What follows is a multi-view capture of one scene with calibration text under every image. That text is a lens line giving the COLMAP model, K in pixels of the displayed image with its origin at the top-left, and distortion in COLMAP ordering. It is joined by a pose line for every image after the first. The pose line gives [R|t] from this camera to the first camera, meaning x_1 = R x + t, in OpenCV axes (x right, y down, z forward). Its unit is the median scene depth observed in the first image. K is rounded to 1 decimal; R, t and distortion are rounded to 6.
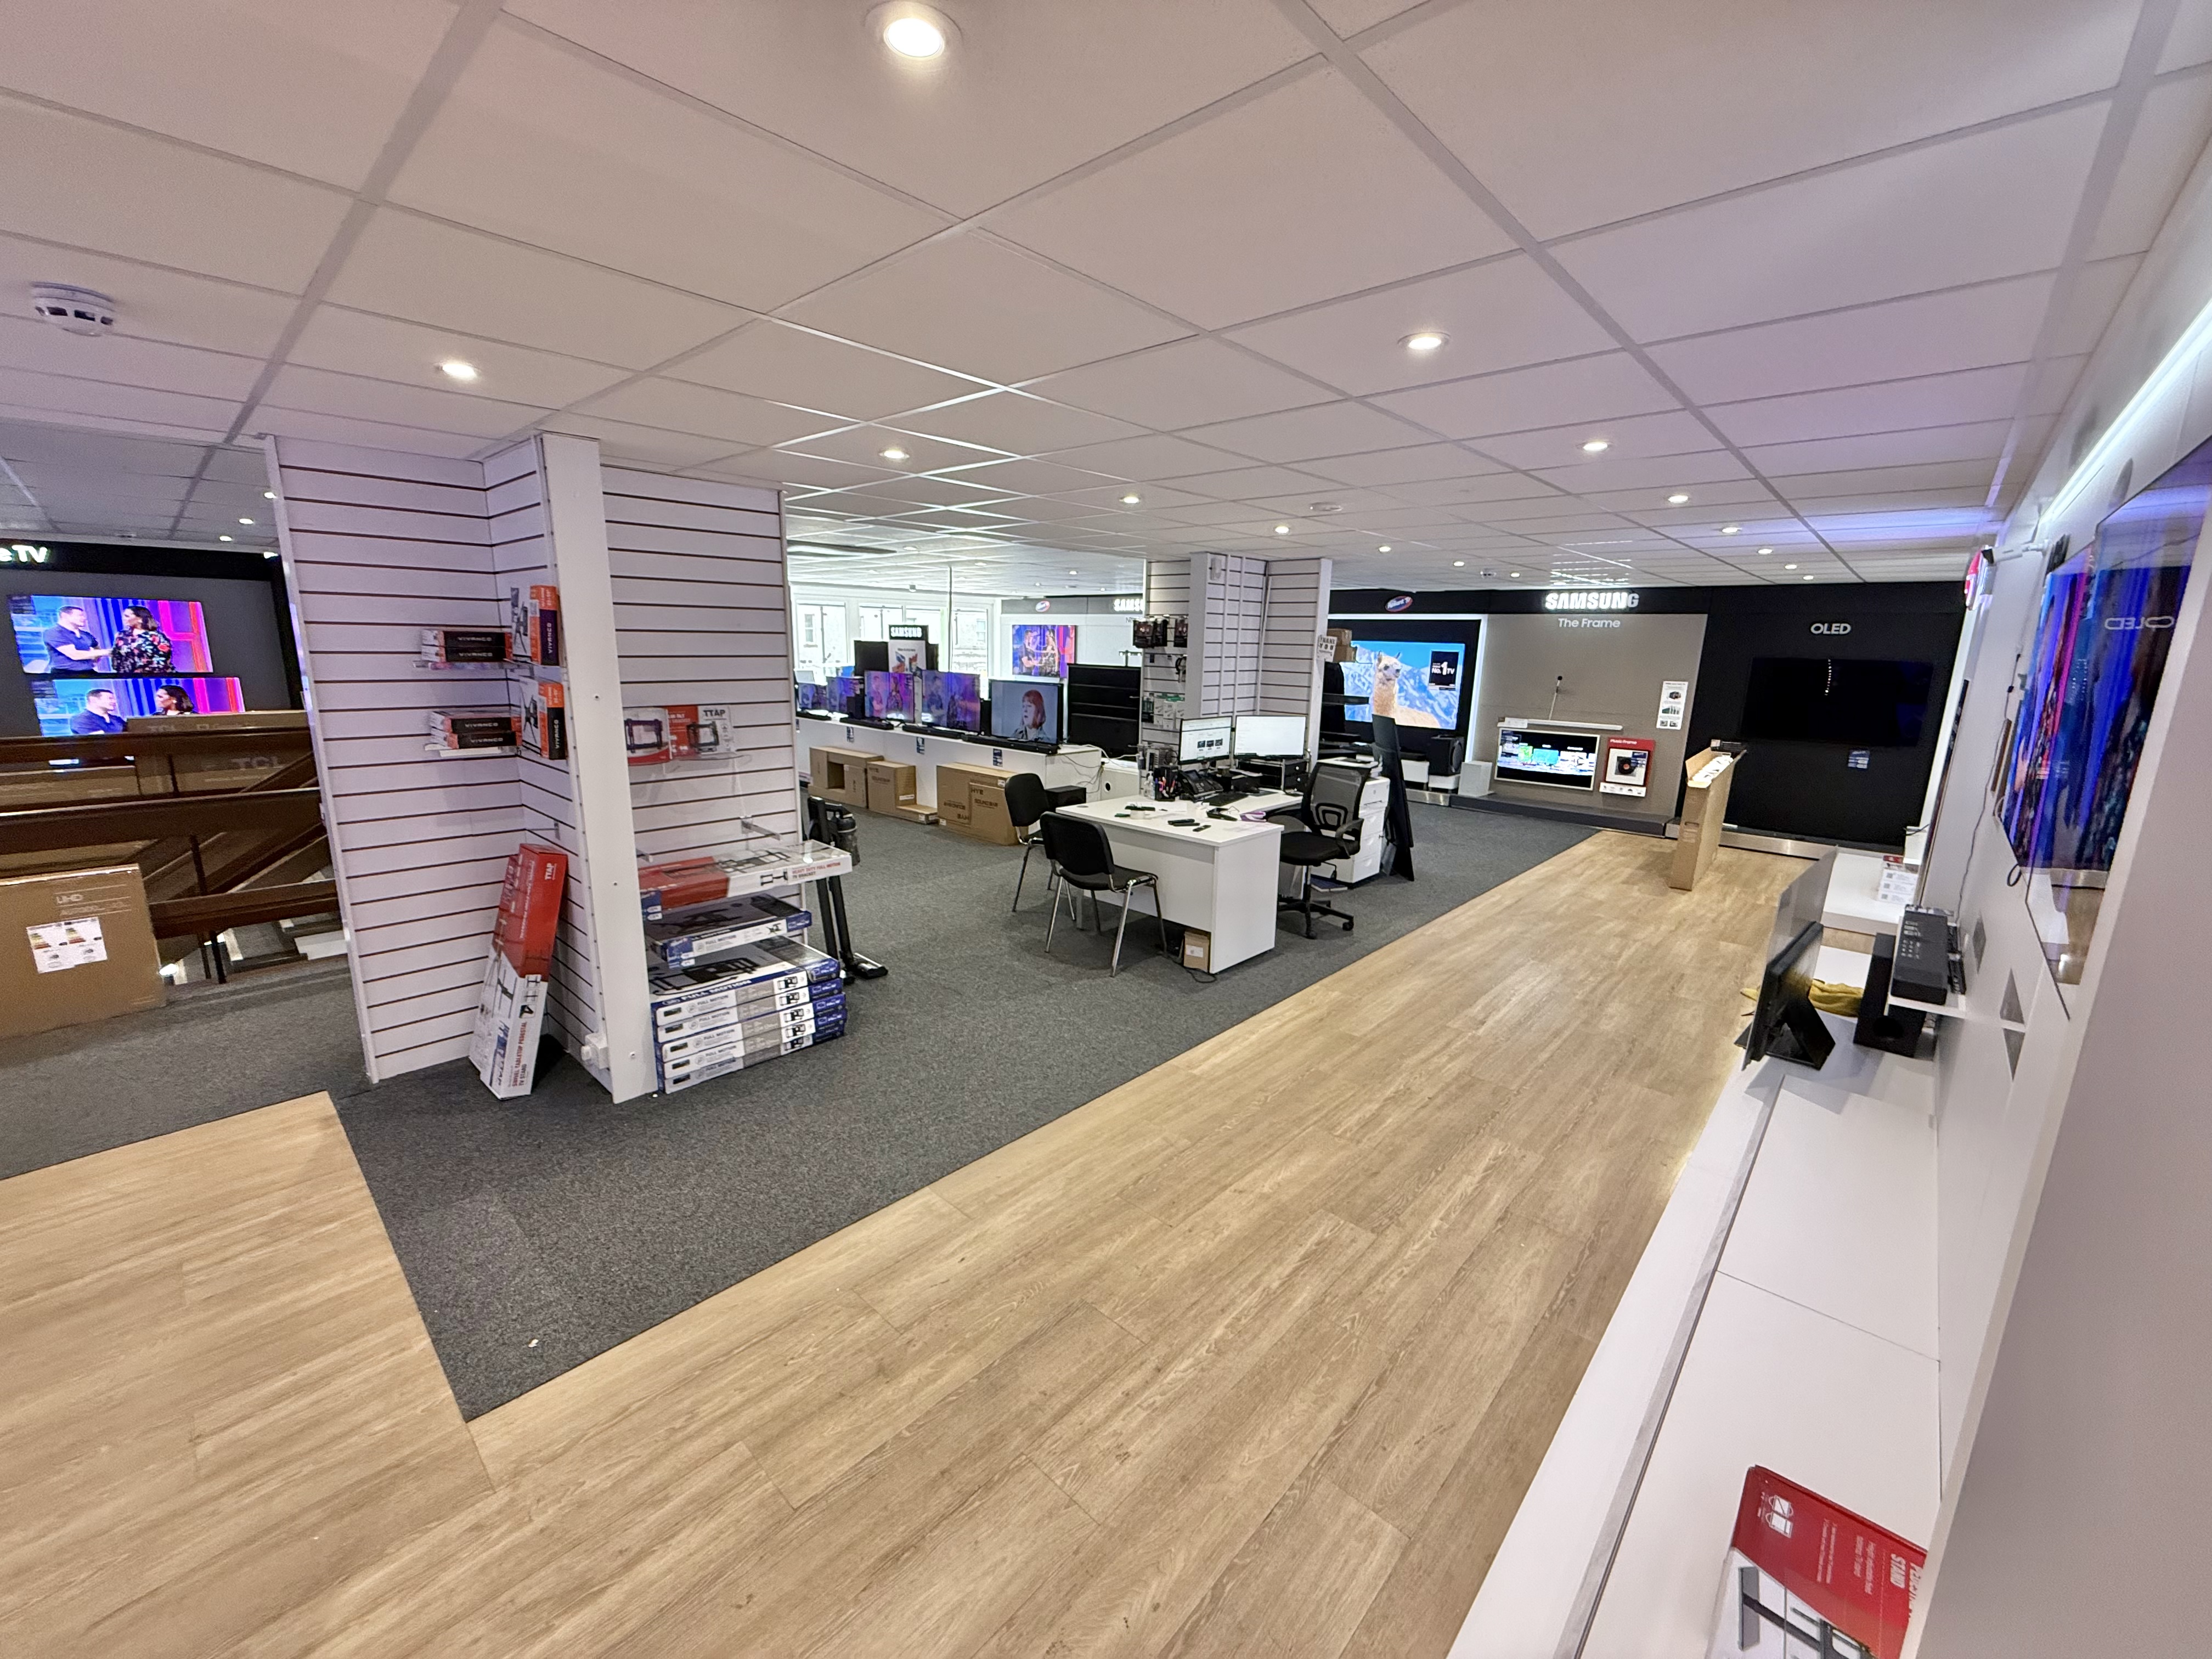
lens RADIAL K [[887.4, 0, 1106.0], [0, 887.4, 829.5], [0, 0, 1]] dist [-0.012282, 0.007214]
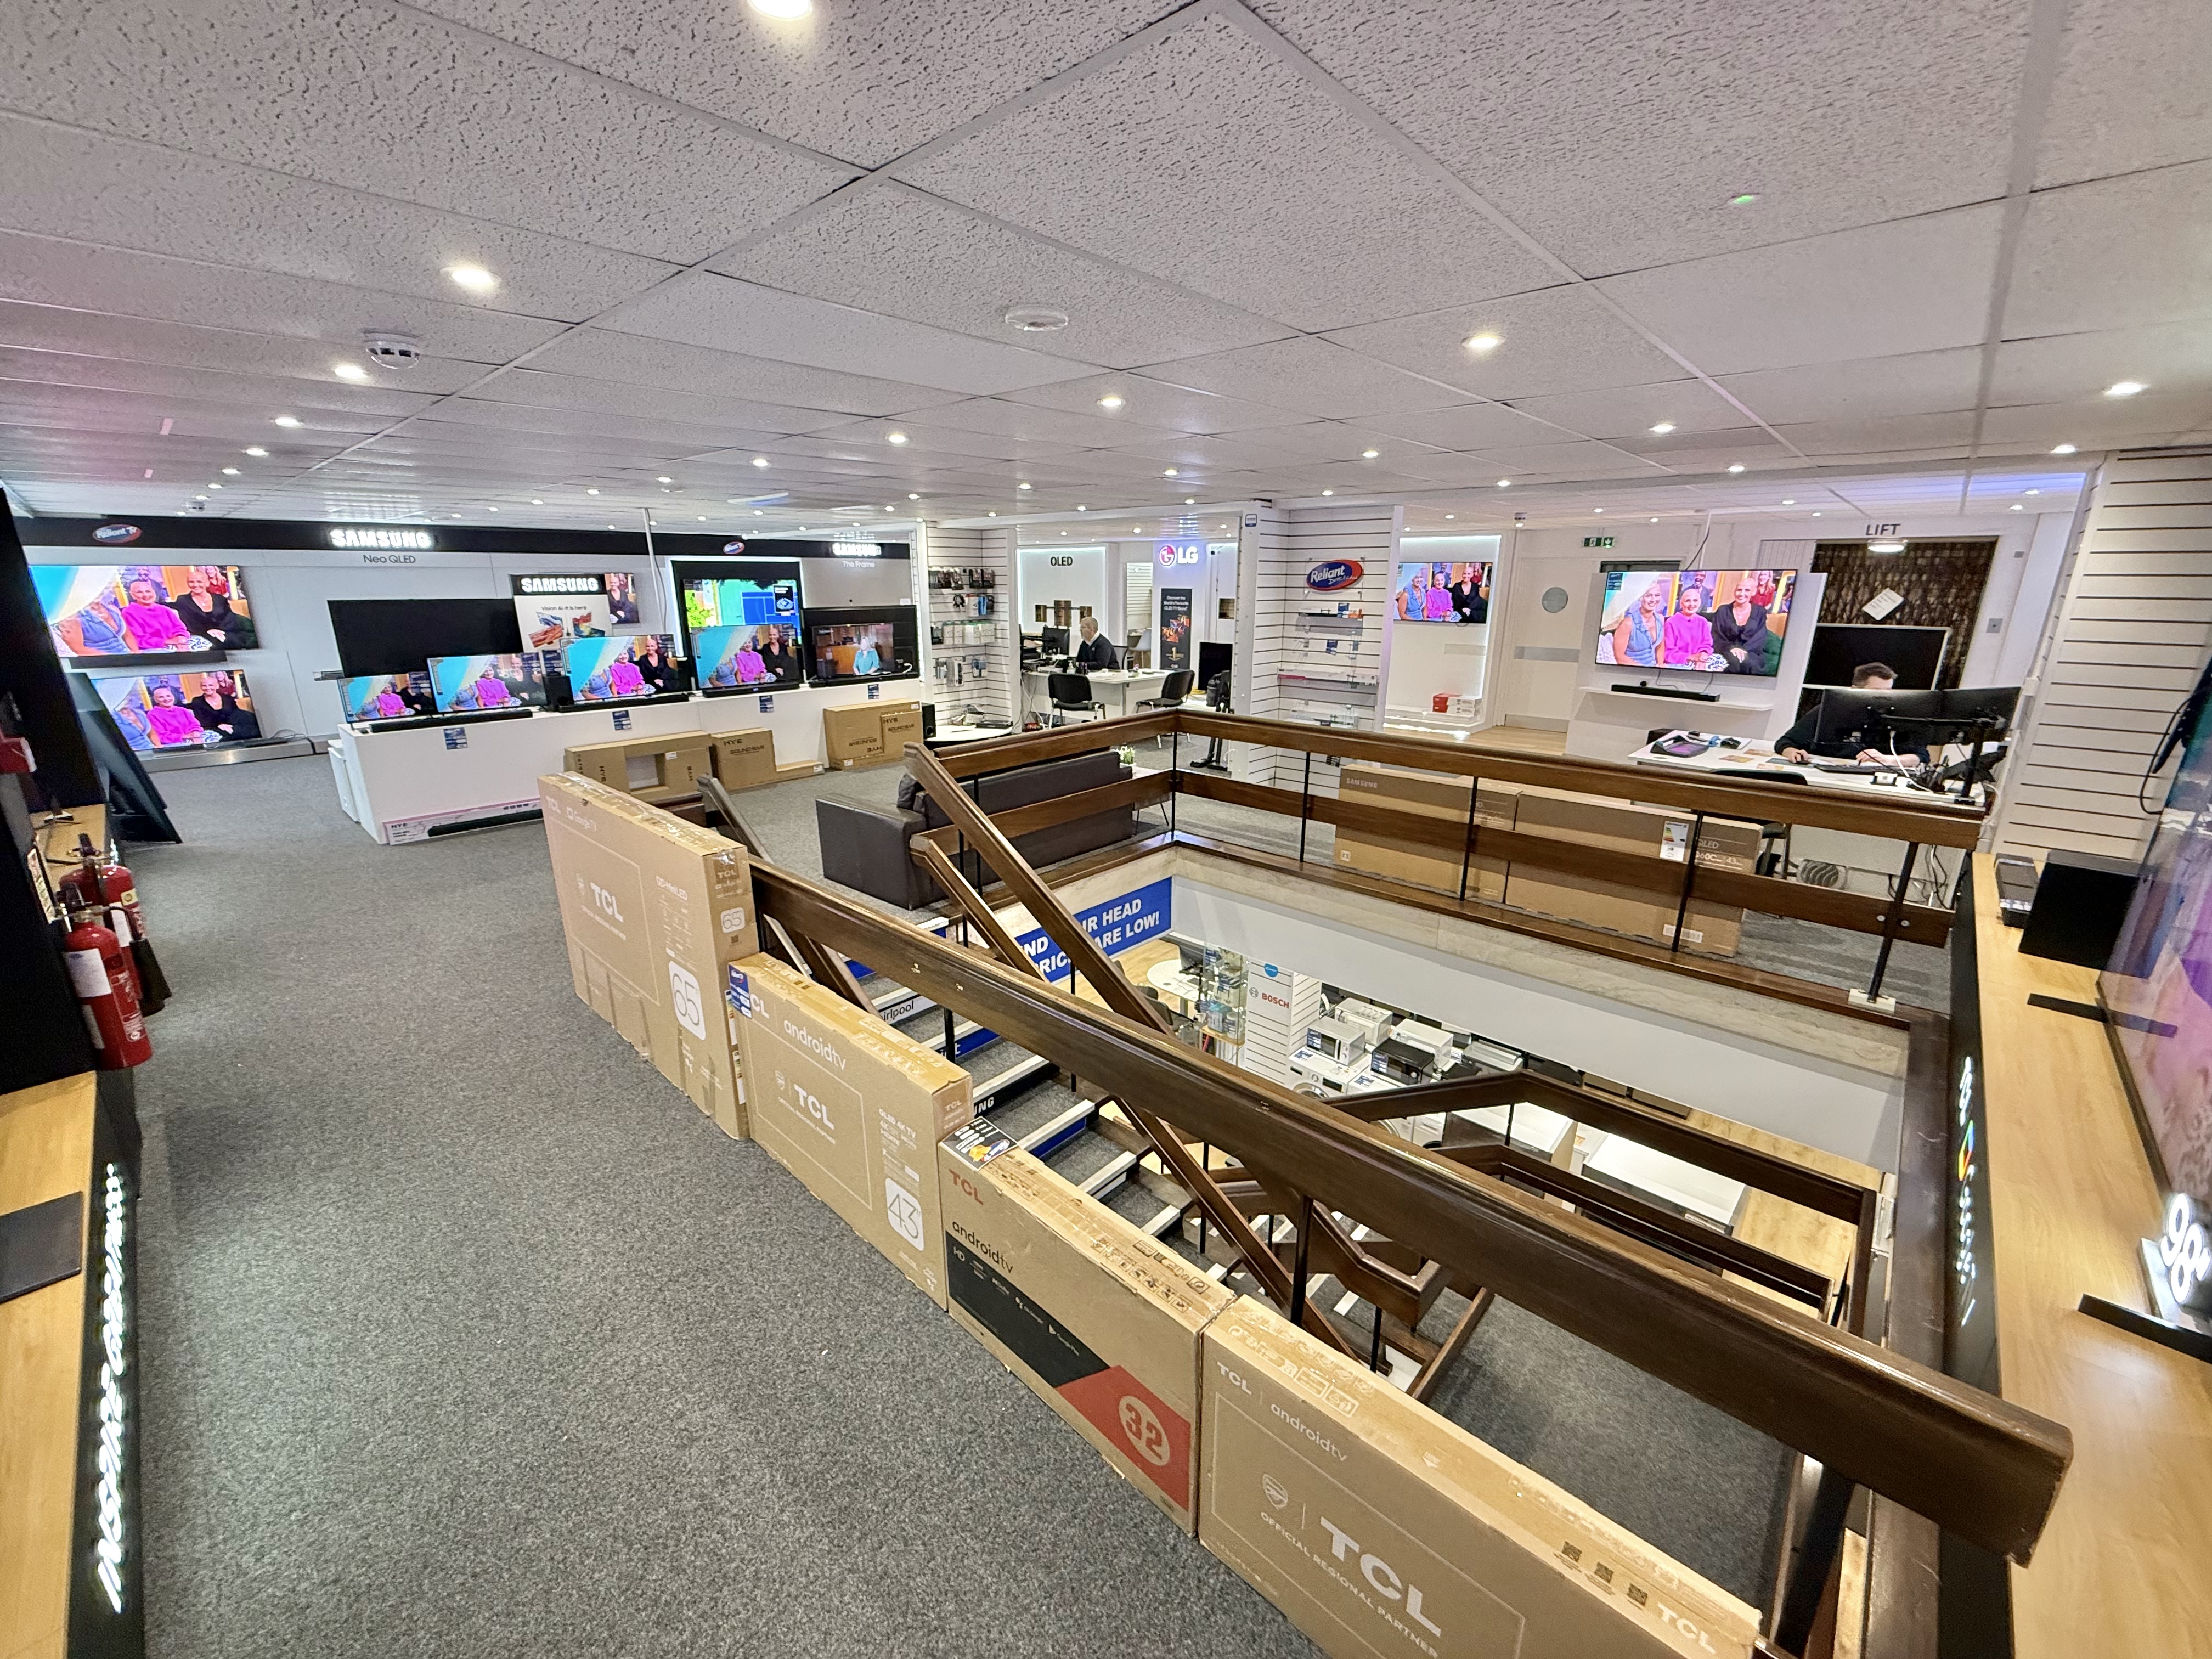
lens RADIAL K [[888.4, 0, 1103.7], [0, 888.4, 824.9], [0, 0, 1]] dist [-0.000249, 0.000300]
pose [[-0.002968, -0.291716, 0.956500, -1.093319], [0.212465, 0.934482, 0.285660, -0.158912], [-0.977164, 0.204071, 0.059206, 0.575846]]
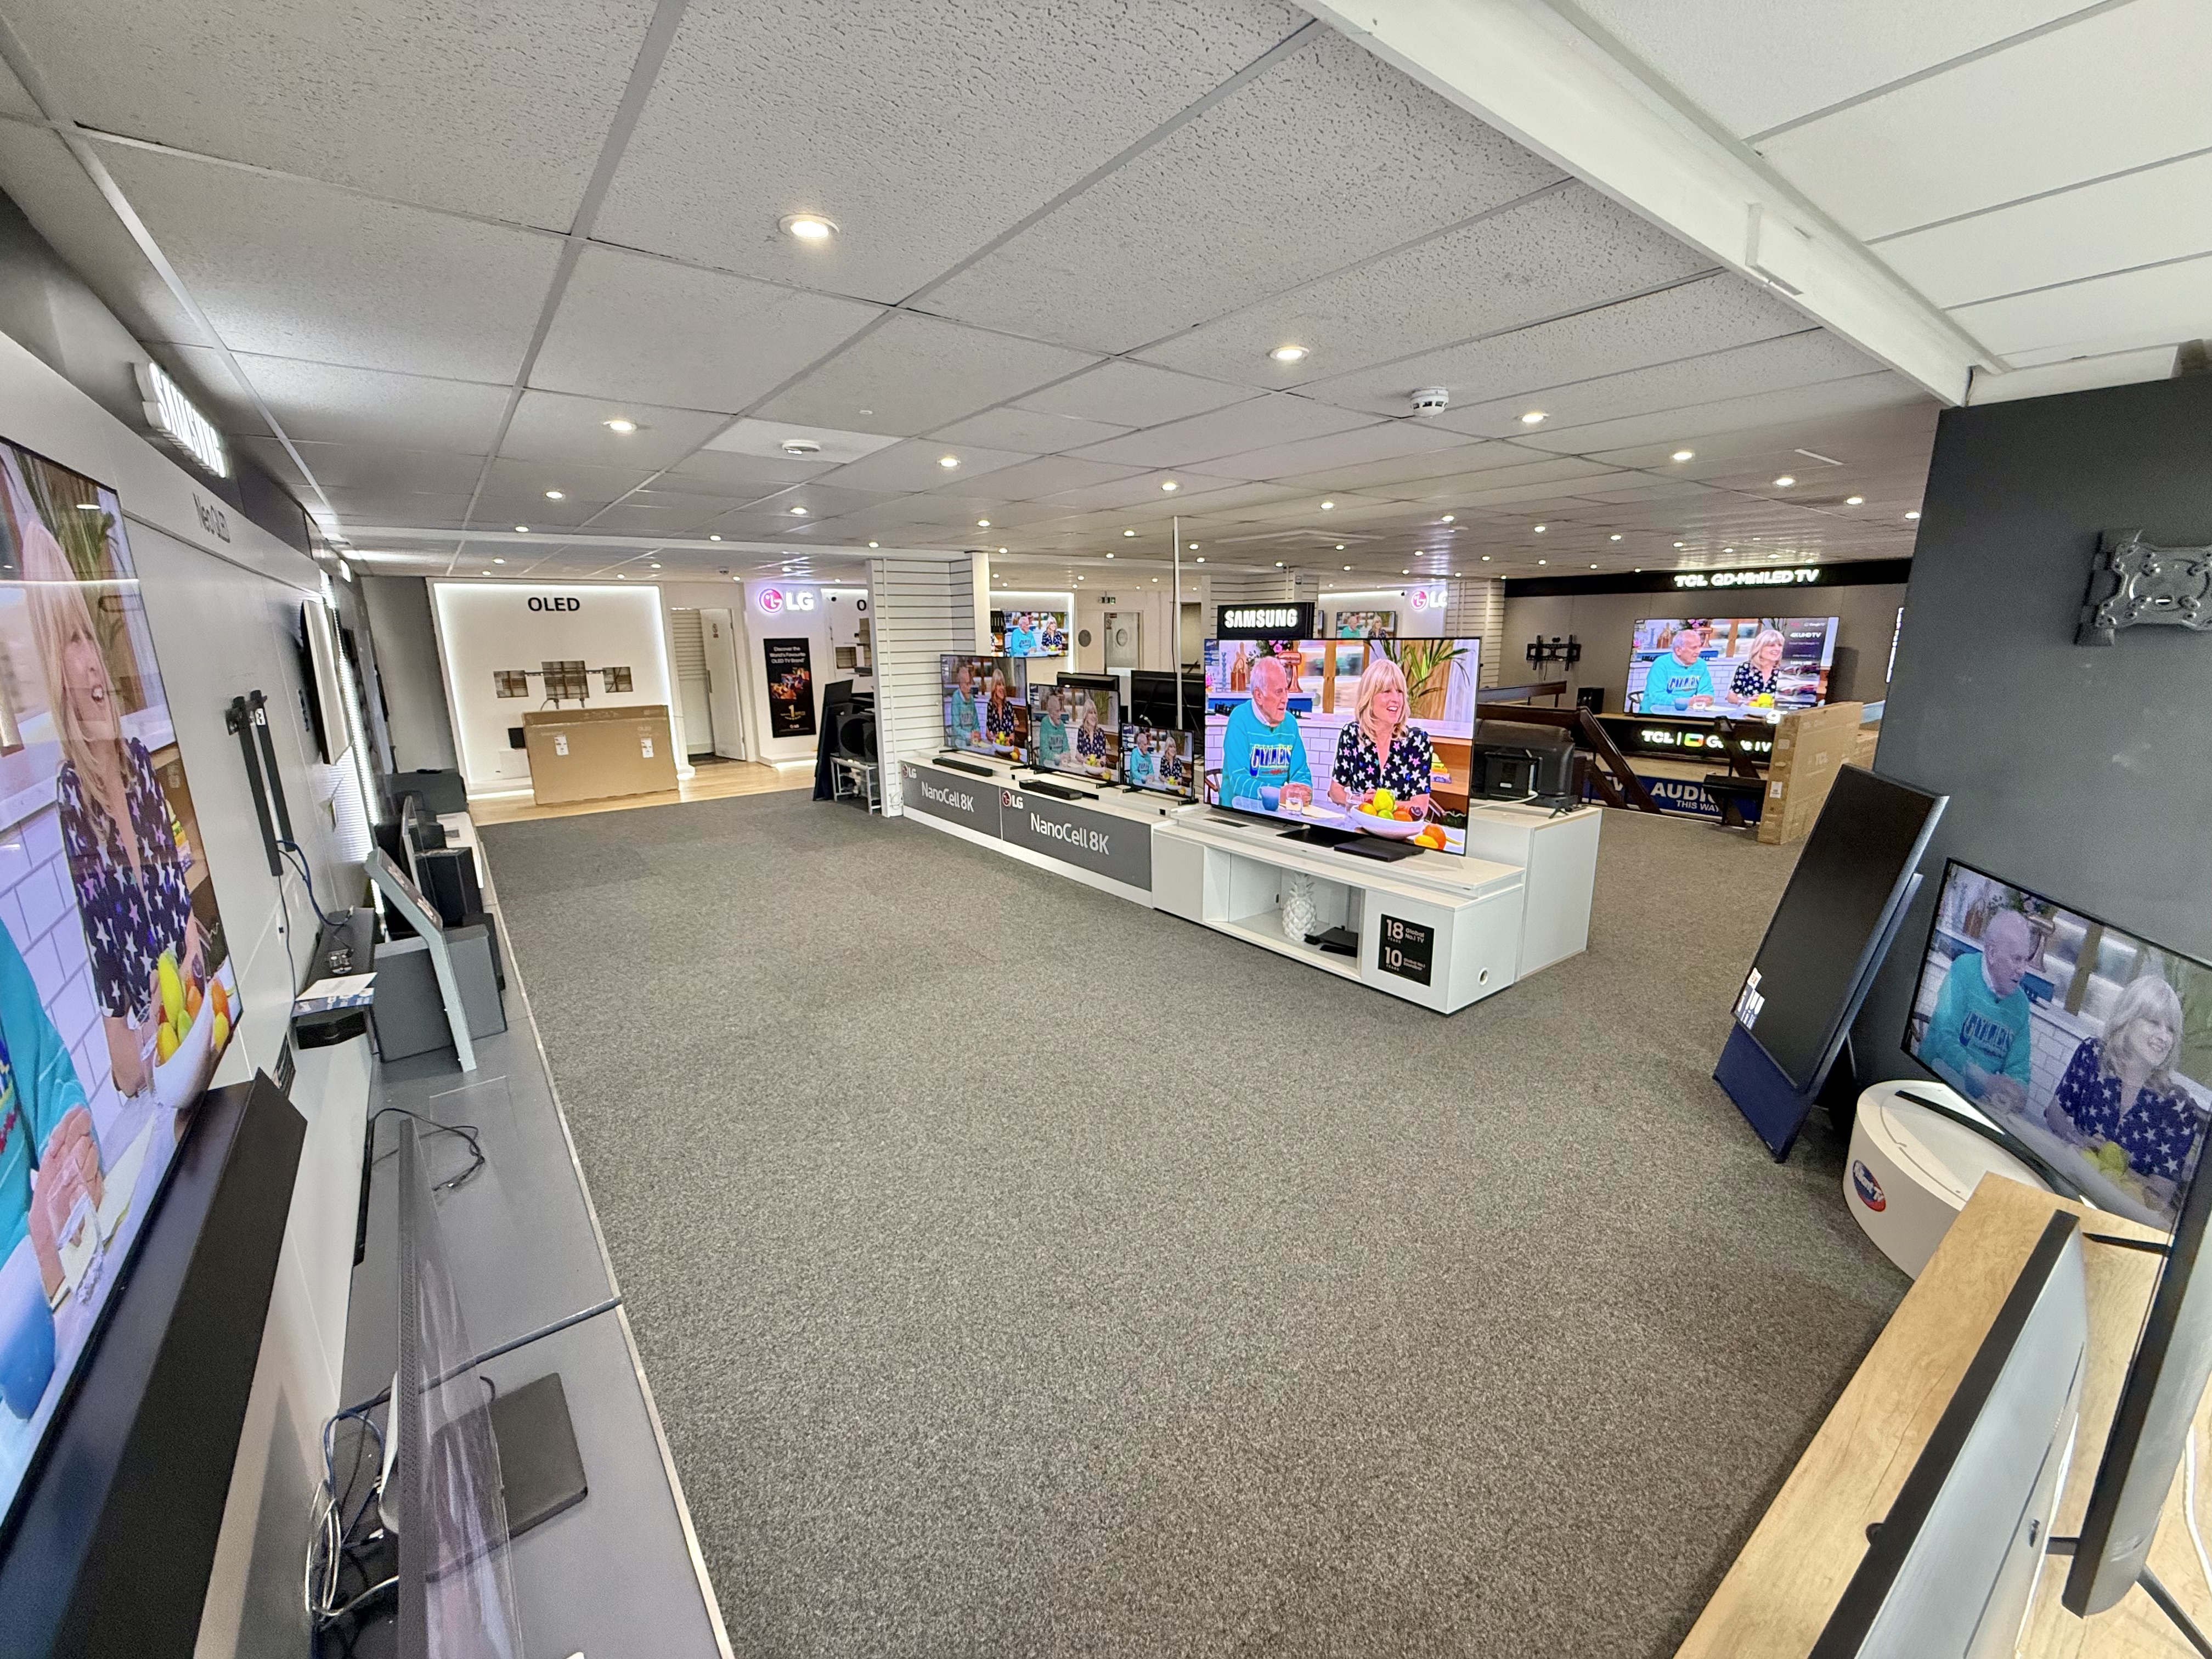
lens RADIAL K [[882.7, 0, 1101.9], [0, 882.7, 827.3], [0, 0, 1]] dist [-0.000264, 0.000035]
pose [[-0.984729, -0.046796, 0.167690, -0.269205], [0.028930, 0.905822, 0.422669, -0.355077], [-0.171676, 0.421065, -0.890635, 1.623255]]
